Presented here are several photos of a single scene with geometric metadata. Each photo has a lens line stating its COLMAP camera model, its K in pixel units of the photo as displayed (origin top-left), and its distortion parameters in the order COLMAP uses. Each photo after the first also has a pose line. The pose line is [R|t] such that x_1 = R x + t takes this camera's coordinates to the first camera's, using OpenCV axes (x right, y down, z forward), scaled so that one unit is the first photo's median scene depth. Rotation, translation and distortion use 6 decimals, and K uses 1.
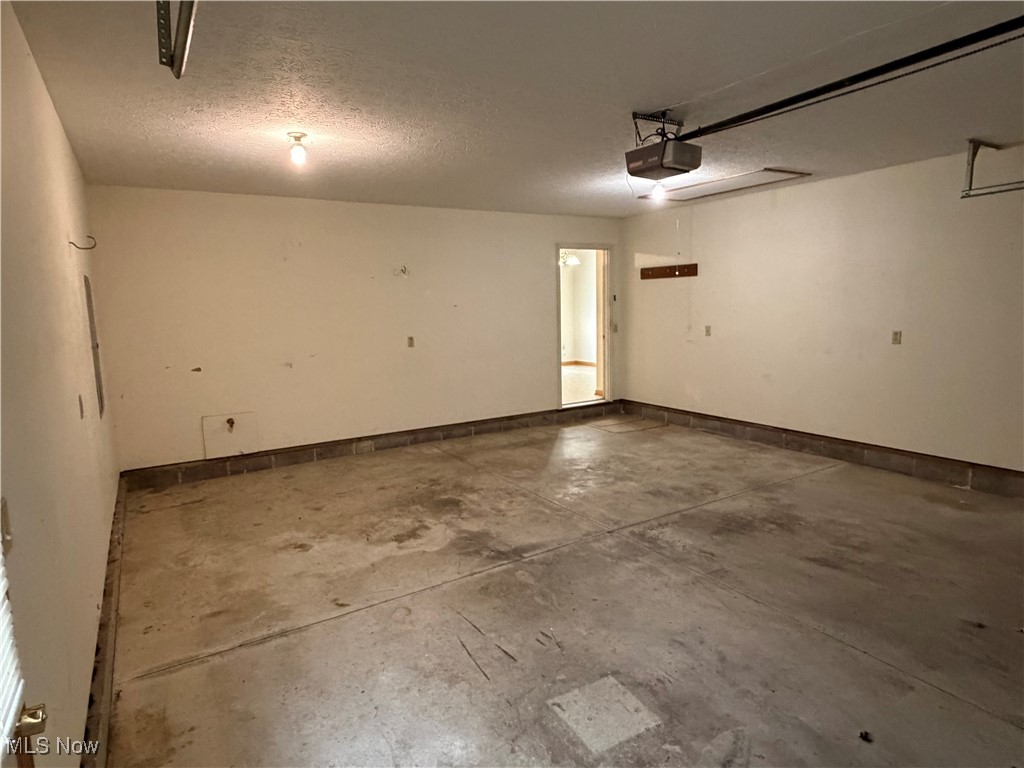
lens RADIAL K [[598.5, 0, 513.1], [0, 598.5, 385.2], [0, 0, 1]] dist [0.000164, 0.000754]
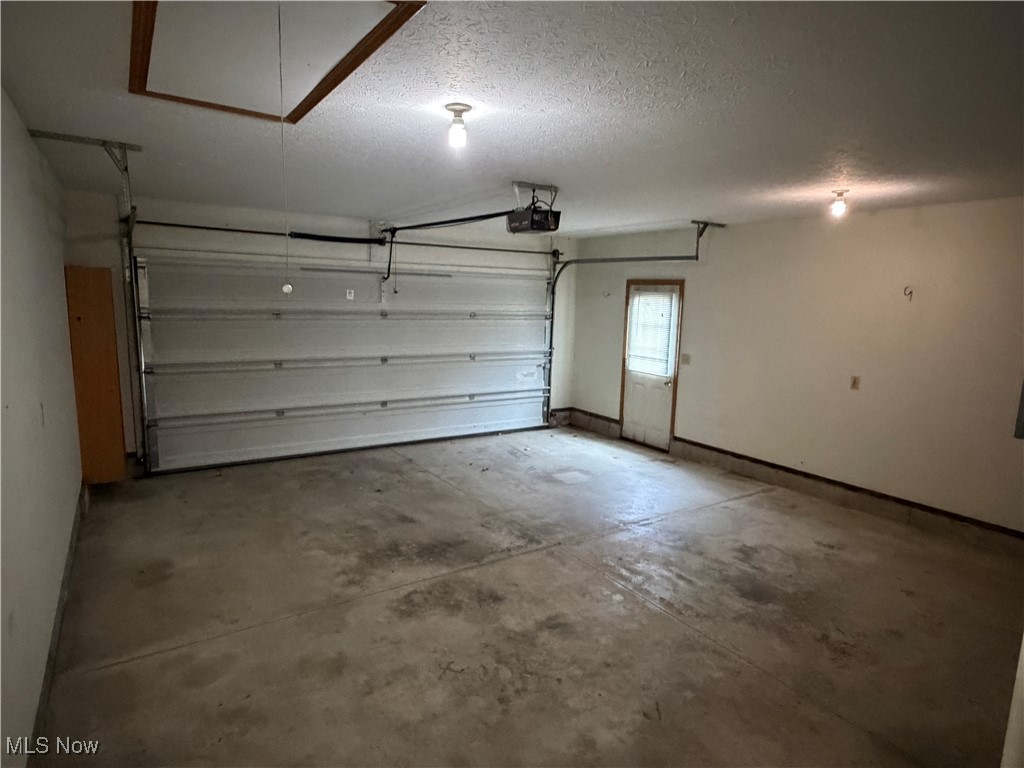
lens RADIAL K [[598.5, 0, 513.1], [0, 598.5, 385.2], [0, 0, 1]] dist [0.000164, 0.000754]
pose [[-0.999850, 0.001435, -0.017234, 0.254150], [-0.003541, 0.958446, 0.285253, -0.330950], [0.016927, 0.285271, -0.958297, 1.892029]]
